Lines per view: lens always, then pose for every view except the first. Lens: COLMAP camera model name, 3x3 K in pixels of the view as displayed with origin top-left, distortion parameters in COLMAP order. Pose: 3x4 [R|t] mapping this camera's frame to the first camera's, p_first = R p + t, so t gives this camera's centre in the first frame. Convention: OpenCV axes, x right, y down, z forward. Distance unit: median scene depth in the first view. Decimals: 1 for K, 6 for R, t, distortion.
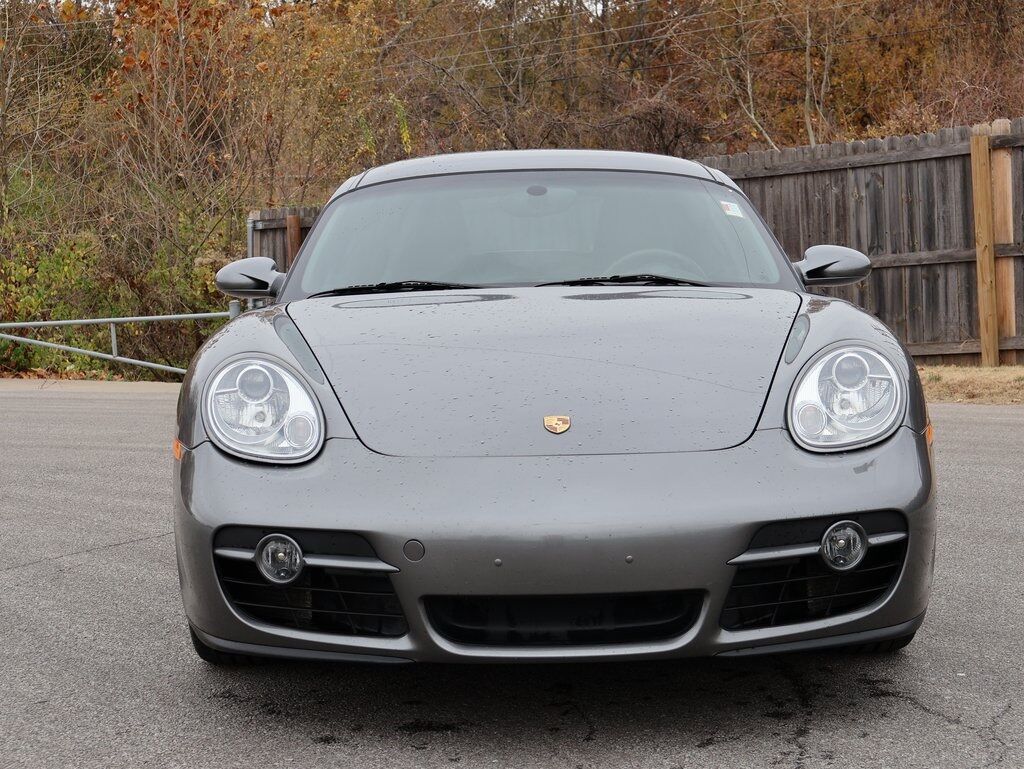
lens RADIAL K [[1730.2, 0, 511.9], [0, 1730.2, 383.1], [0, 0, 1]] dist [-0.058417, 0.000000]
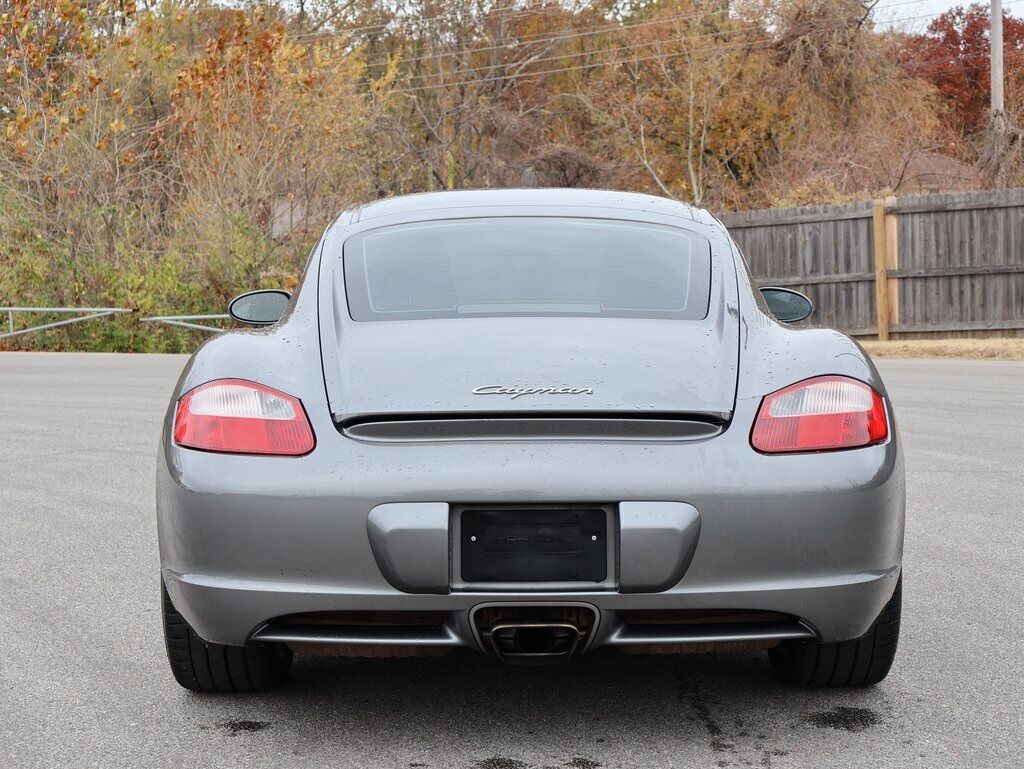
lens RADIAL K [[1730.2, 0, 513.3], [0, 1730.2, 386.9], [0, 0, 1]] dist [-0.058417, 0.000000]
pose [[0.993538, 0.005076, 0.113389, -0.273496], [-0.004259, 0.999963, -0.007451, 0.048243], [-0.113423, 0.006920, 0.993523, -0.638646]]
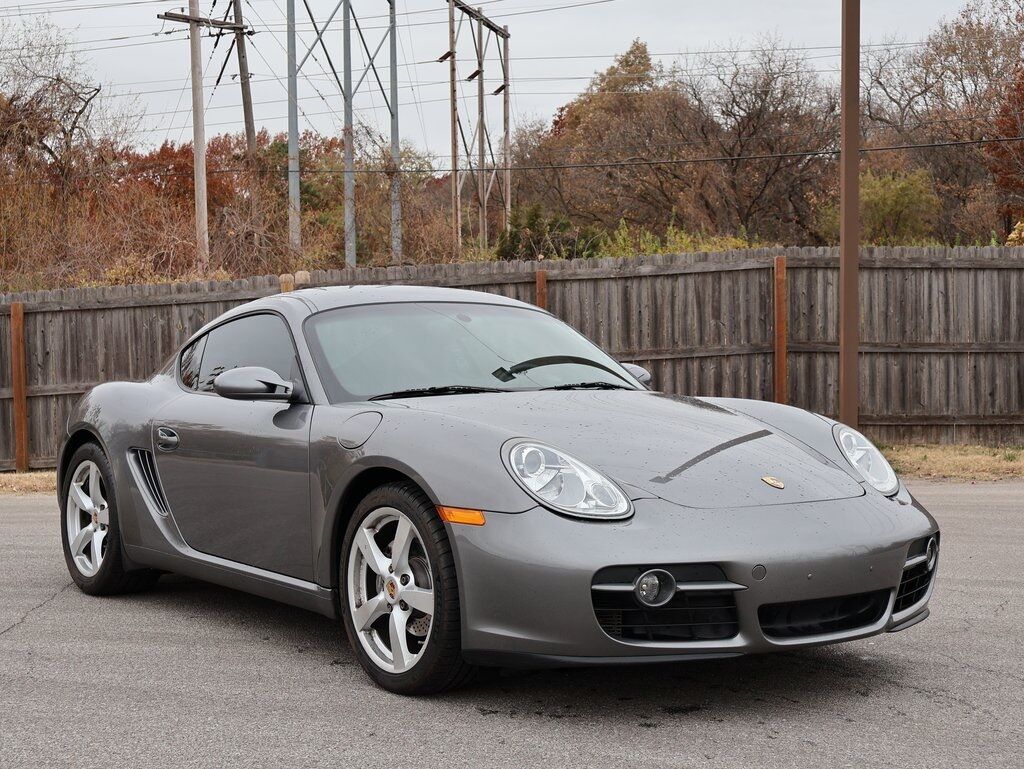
lens RADIAL K [[1434.4, 0, 515.0], [0, 1434.4, 381.4], [0, 0, 1]] dist [0.061268, 0.000000]
pose [[0.818935, 0.009154, 0.573813, -0.197776], [0.032728, 0.997500, -0.062623, 0.001831], [-0.572952, 0.070064, 0.816589, 0.032143]]
